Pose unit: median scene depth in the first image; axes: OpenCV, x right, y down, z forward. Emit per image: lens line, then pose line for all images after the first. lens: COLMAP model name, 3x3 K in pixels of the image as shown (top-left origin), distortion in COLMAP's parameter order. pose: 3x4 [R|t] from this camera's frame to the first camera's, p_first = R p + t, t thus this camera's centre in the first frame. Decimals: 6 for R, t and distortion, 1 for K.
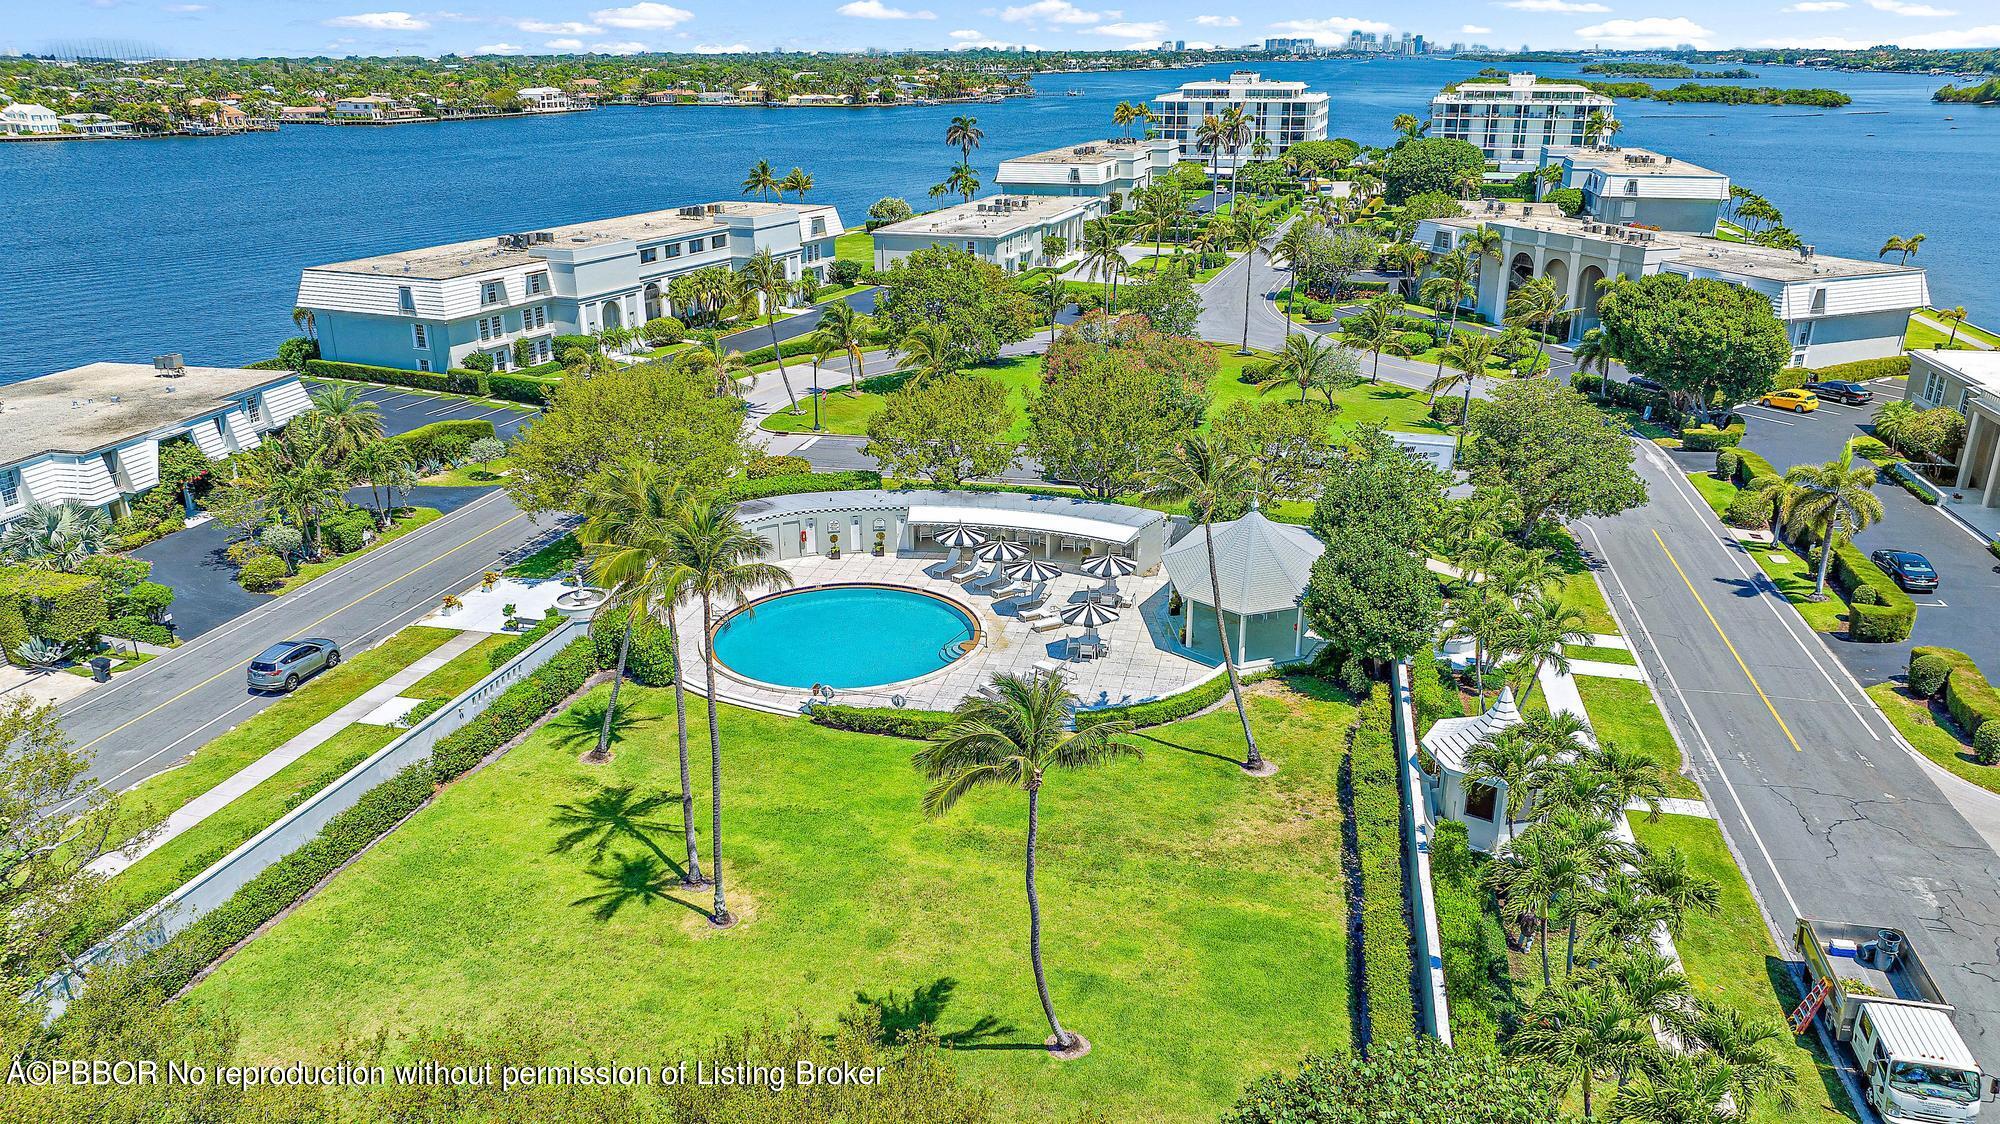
lens RADIAL K [[1382.3, 0, 1000.0], [0, 1382.3, 562.0], [0, 0, 1]] dist [-0.021260, 0.002249]
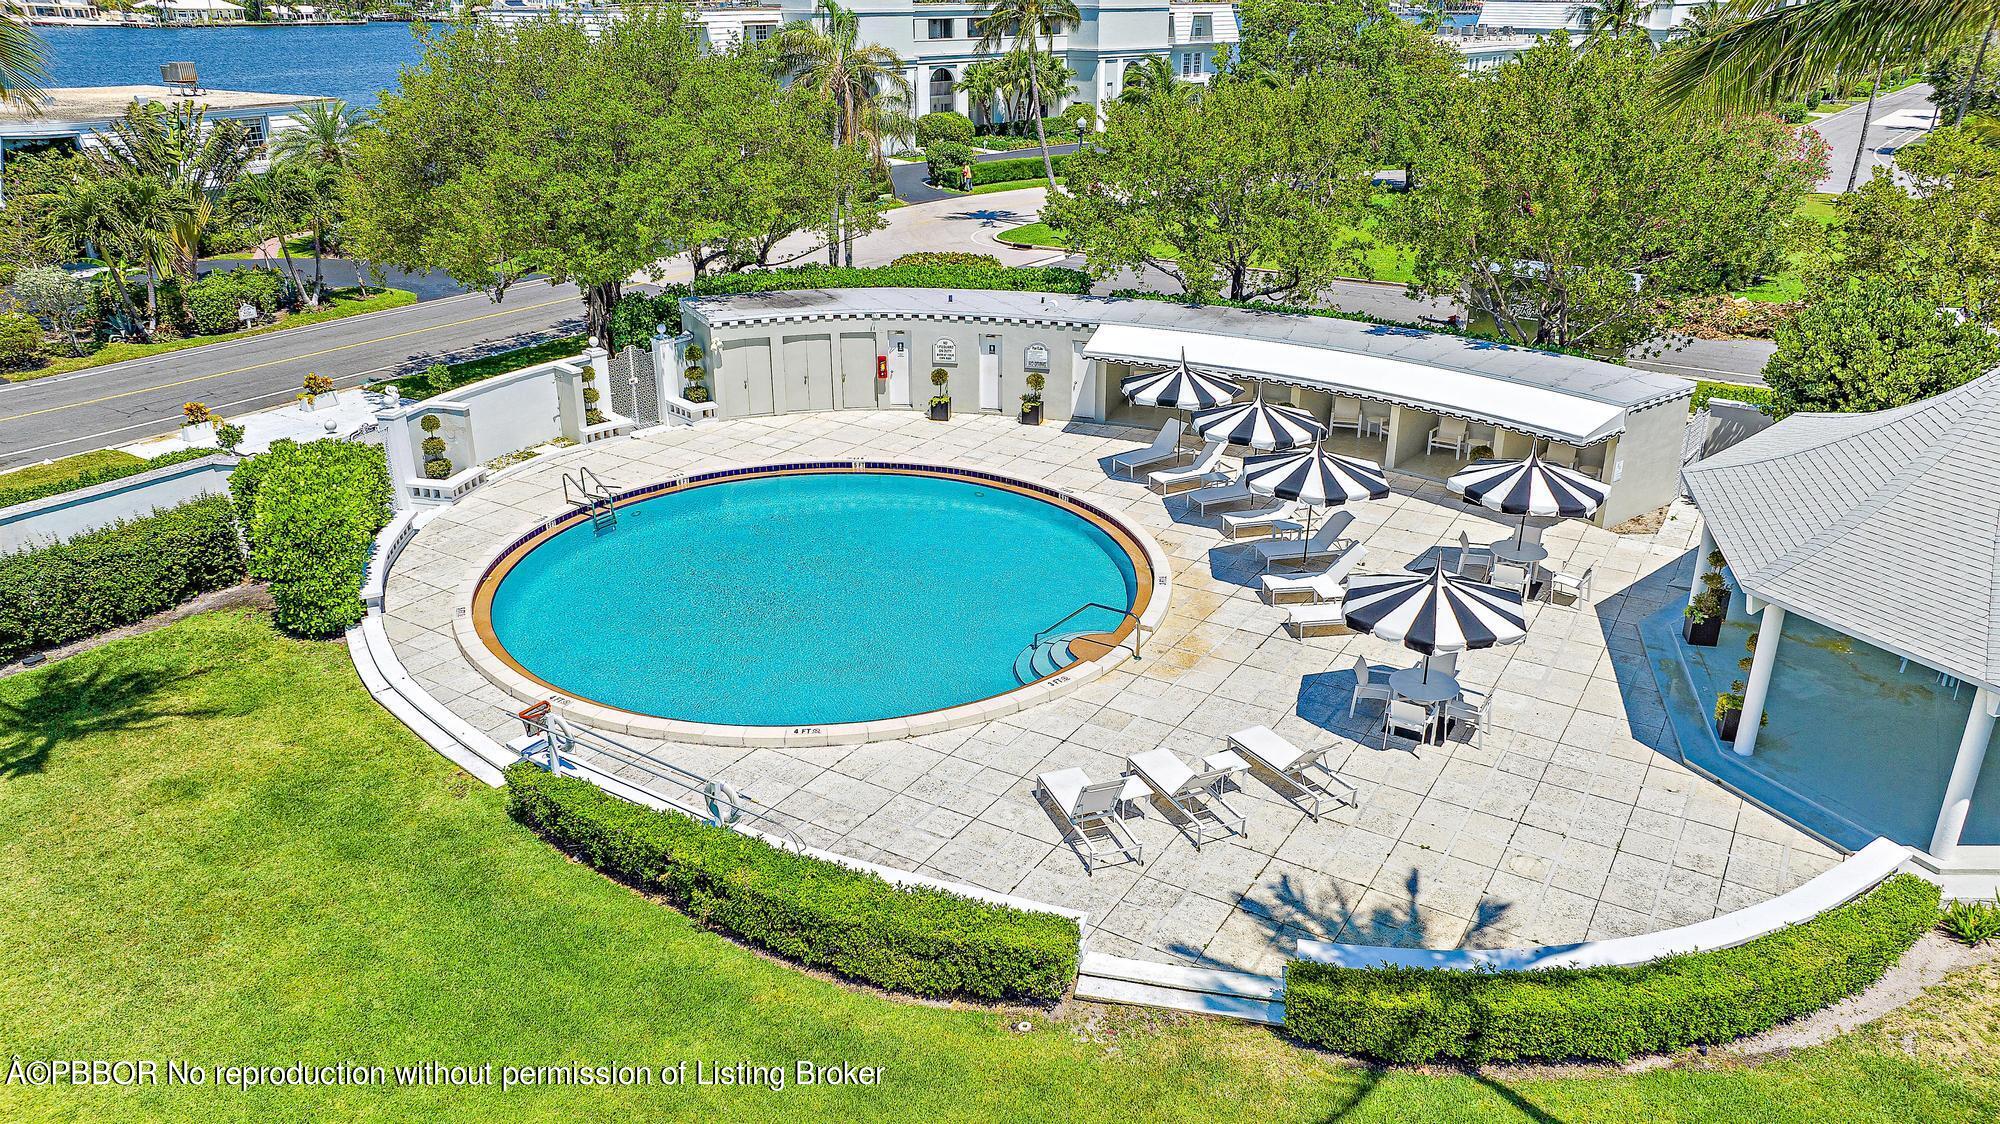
lens RADIAL K [[1382.3, 0, 1000.0], [0, 1382.3, 562.0], [0, 0, 1]] dist [-0.021260, 0.002249]
pose [[0.943744, 0.129827, -0.304126, 0.059648], [-0.116960, 0.991308, 0.060235, 0.016869], [0.309303, -0.021276, 0.950726, 0.592521]]
